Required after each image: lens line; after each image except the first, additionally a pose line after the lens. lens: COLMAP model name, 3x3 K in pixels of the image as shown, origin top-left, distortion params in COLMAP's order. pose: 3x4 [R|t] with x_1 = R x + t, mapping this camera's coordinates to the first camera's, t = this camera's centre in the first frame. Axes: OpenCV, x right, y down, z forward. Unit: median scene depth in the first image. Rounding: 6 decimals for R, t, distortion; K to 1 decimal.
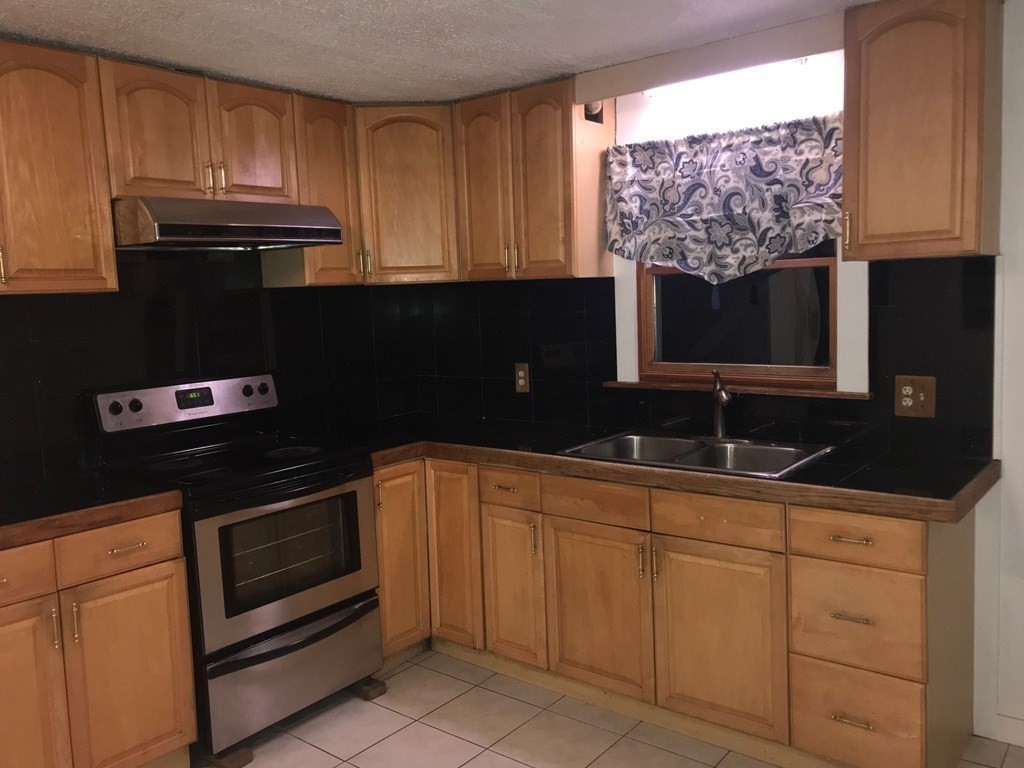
lens RADIAL K [[848.1, 0, 507.7], [0, 848.1, 361.6], [0, 0, 1]] dist [0.028965, -0.008255]
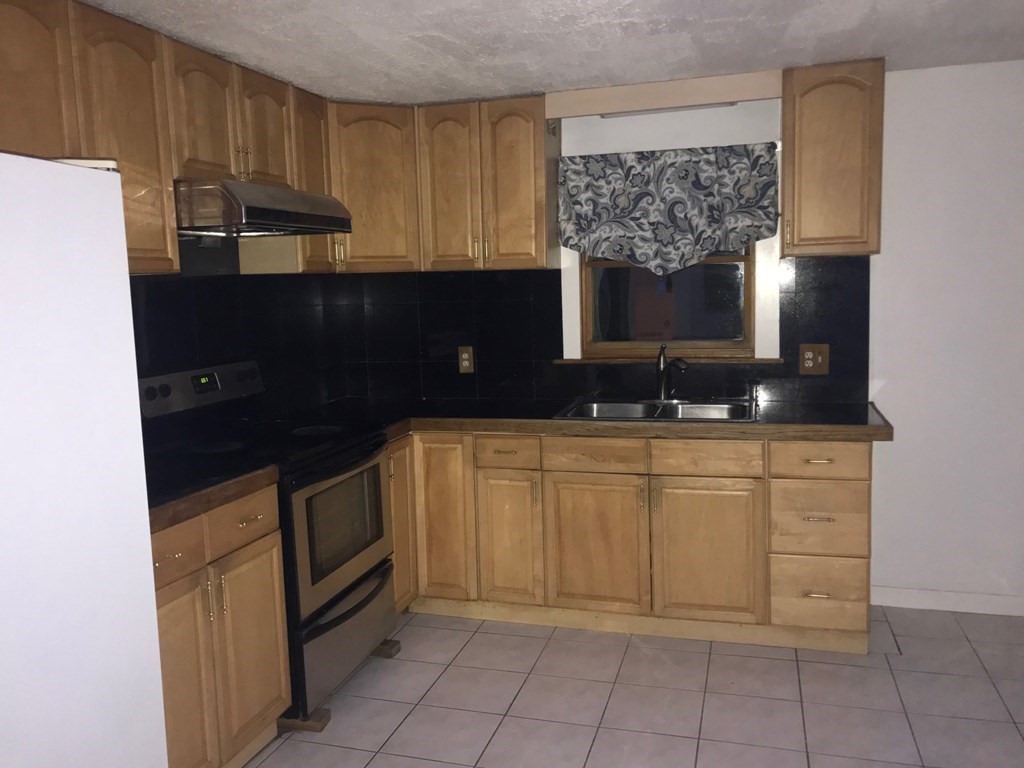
lens RADIAL K [[848.1, 0, 507.7], [0, 848.1, 361.6], [0, 0, 1]] dist [0.028965, -0.008255]
pose [[0.925857, -0.025645, 0.377002, -0.426175], [0.027090, 0.999632, 0.001469, 0.026376], [-0.376901, 0.008853, 0.926211, -0.054958]]
